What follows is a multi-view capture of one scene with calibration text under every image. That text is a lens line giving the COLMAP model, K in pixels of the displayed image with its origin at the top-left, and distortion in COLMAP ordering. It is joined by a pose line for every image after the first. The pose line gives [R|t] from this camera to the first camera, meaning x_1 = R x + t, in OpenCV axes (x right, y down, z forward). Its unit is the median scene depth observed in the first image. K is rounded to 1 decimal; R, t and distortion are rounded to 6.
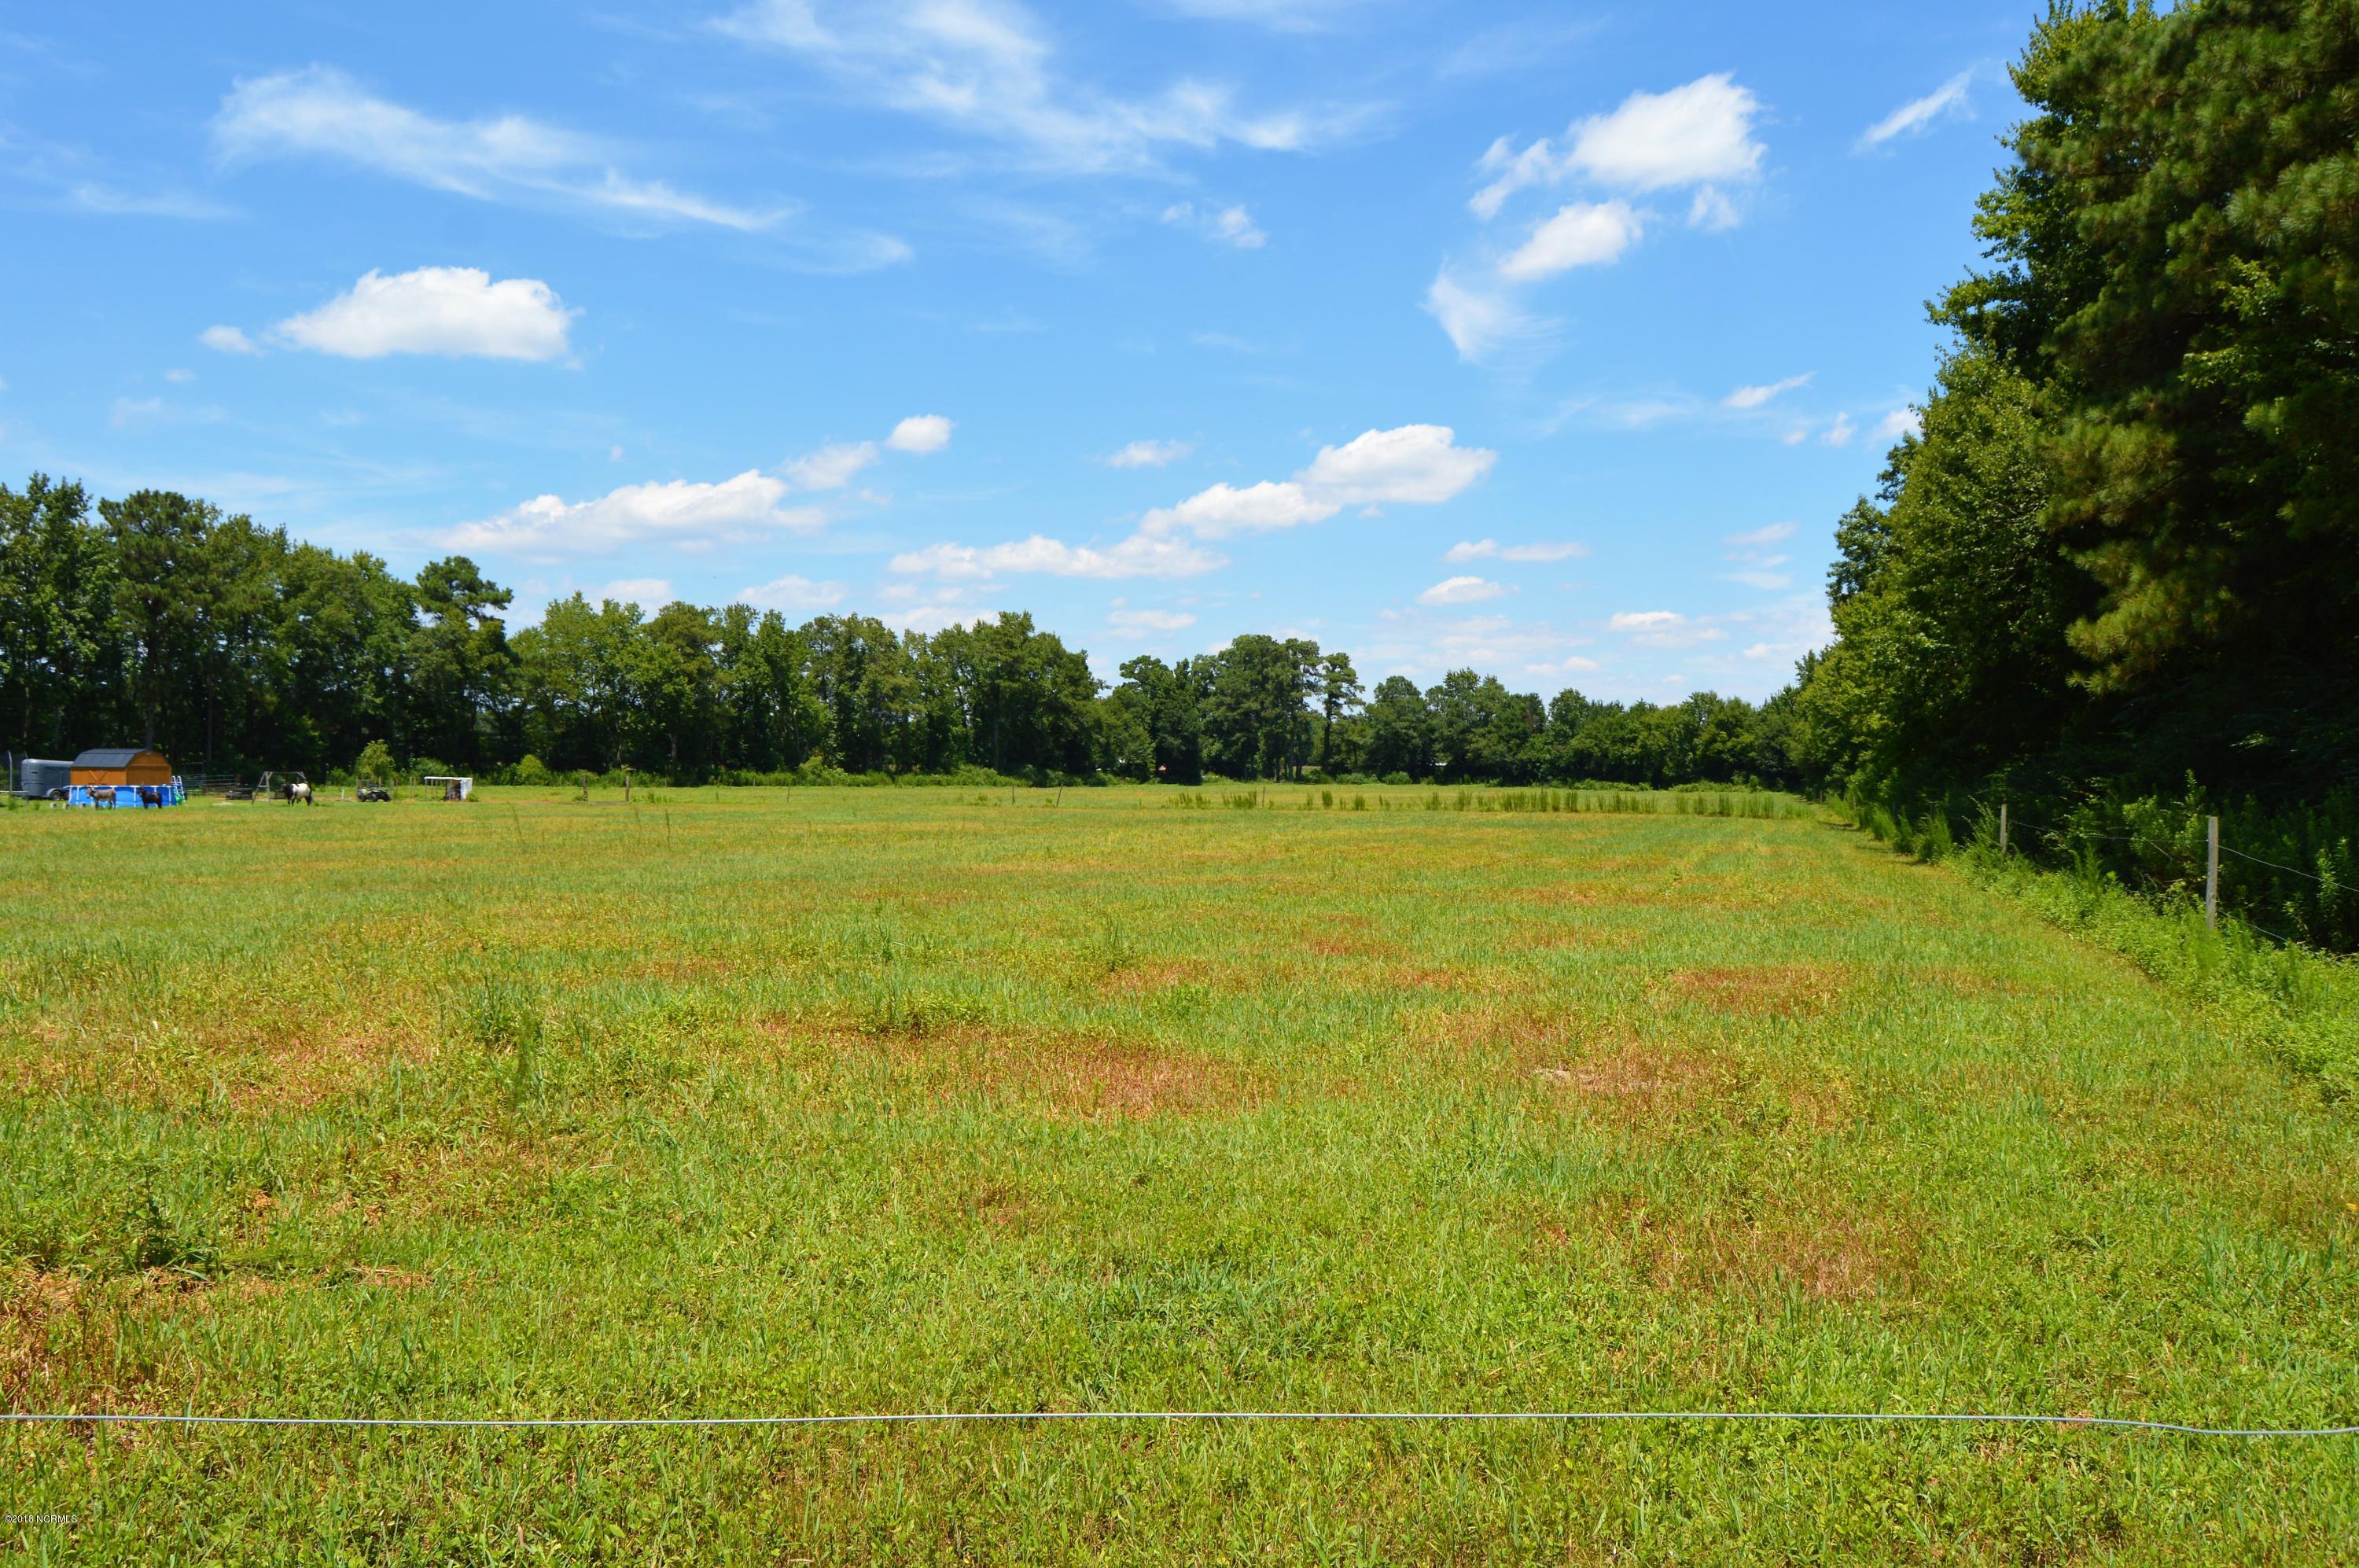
lens RADIAL K [[1839.2, 0, 1181.8], [0, 1839.2, 801.3], [0, 0, 1]] dist [-0.025387, 0.007018]
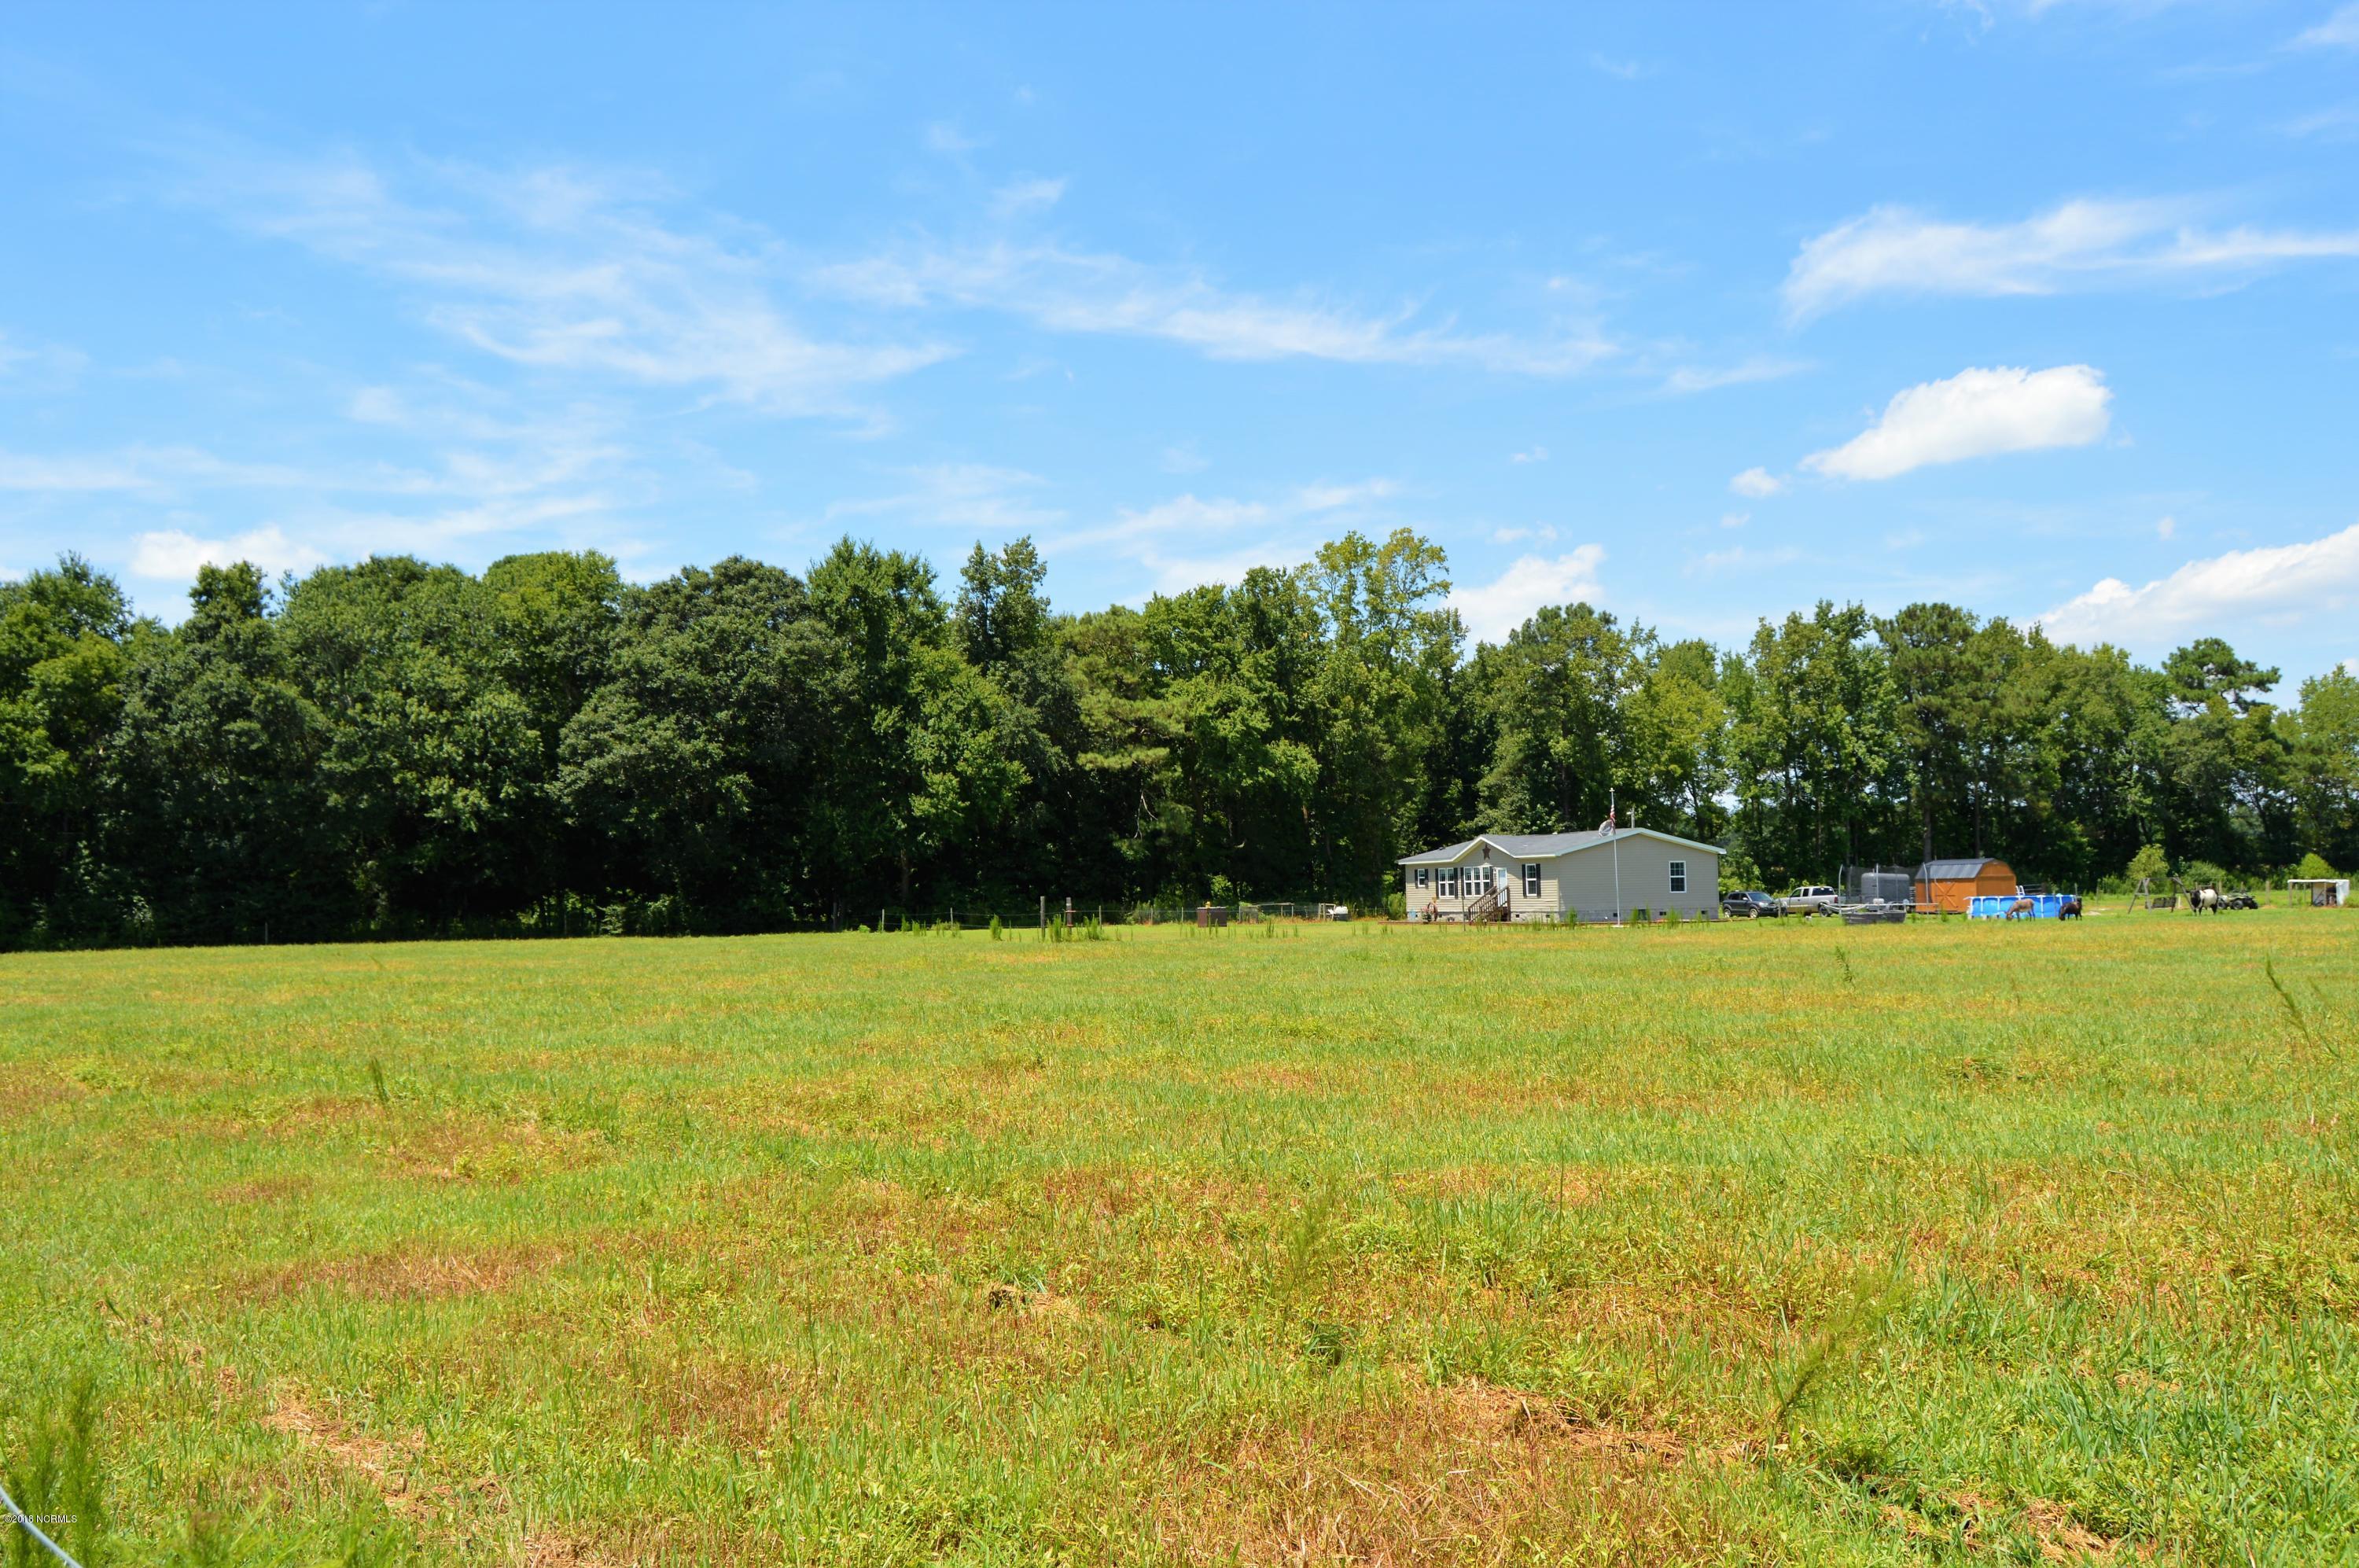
lens RADIAL K [[1839.2, 0, 1184.3], [0, 1839.2, 777.0], [0, 0, 1]] dist [-0.025387, 0.007018]
pose [[0.693123, -0.068725, -0.717536, -0.069413], [0.015630, 0.996643, -0.080359, -0.000312], [0.720650, 0.044484, 0.691871, 0.007848]]
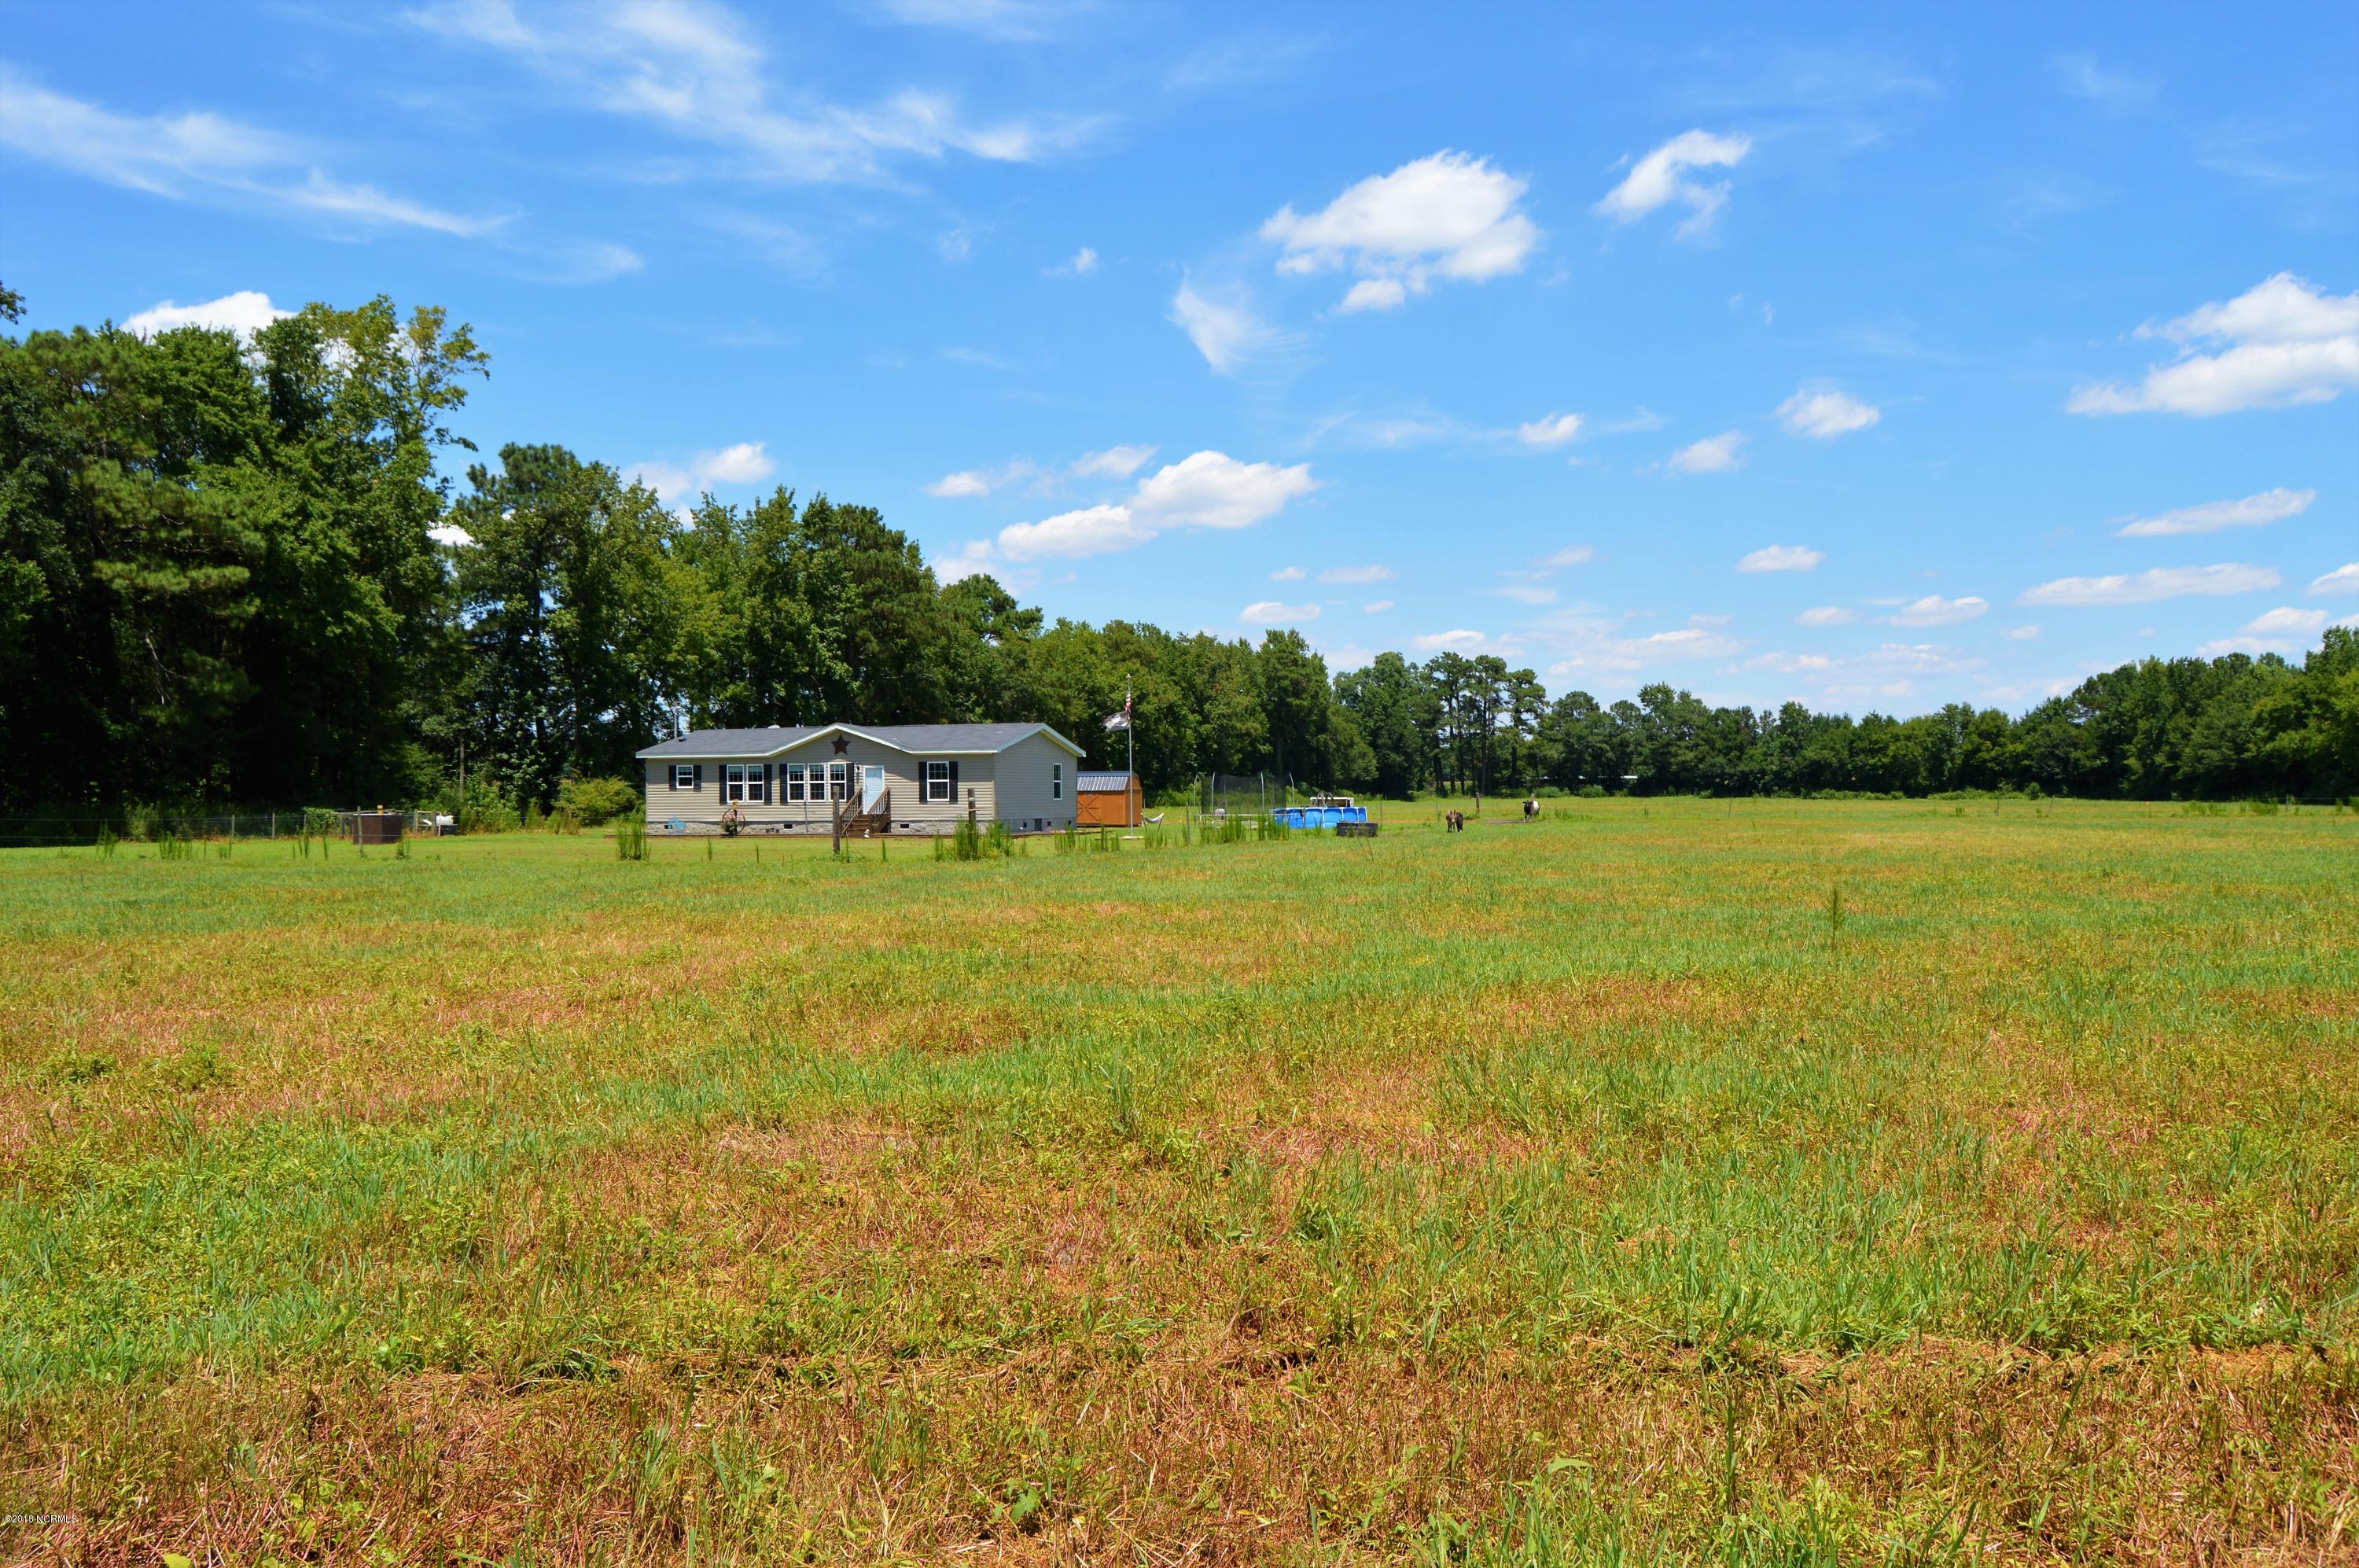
lens RADIAL K [[1839.2, 0, 1170.7], [0, 1839.2, 778.2], [0, 0, 1]] dist [-0.025387, 0.007018]
pose [[0.993638, -0.013597, 0.111793, -0.275414], [0.016133, 0.999632, -0.021811, -0.001596], [-0.111456, 0.023475, 0.993492, 0.012501]]
